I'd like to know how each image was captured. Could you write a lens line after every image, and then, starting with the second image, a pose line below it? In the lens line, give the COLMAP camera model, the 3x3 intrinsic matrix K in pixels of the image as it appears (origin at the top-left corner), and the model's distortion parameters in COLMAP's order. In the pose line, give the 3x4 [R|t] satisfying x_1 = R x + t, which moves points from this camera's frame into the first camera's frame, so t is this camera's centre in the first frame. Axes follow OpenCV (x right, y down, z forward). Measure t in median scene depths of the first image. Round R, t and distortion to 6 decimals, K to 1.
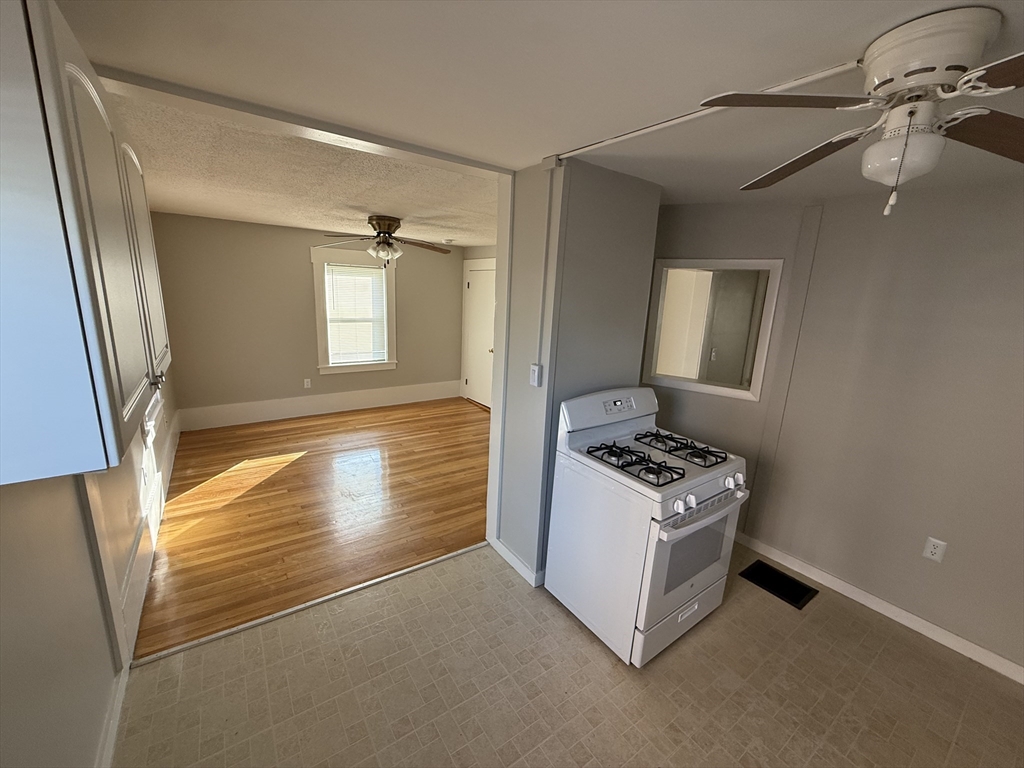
lens RADIAL K [[409.2, 0, 510.3], [0, 409.2, 383.1], [0, 0, 1]] dist [-0.003917, -0.000509]
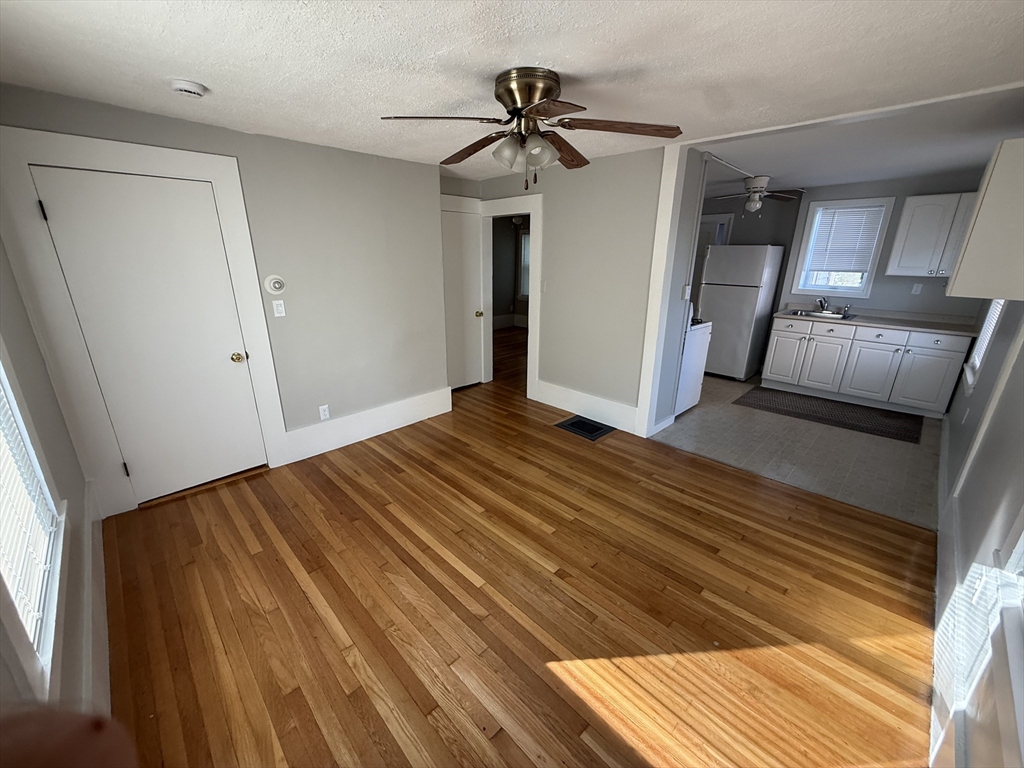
lens RADIAL K [[409.2, 0, 507.6], [0, 409.2, 382.8], [0, 0, 1]] dist [-0.003917, -0.000509]
pose [[-0.153924, -0.346557, 0.925314, -0.821712], [0.202890, 0.905434, 0.372861, -0.250029], [-0.967028, 0.245129, -0.069055, 1.078867]]
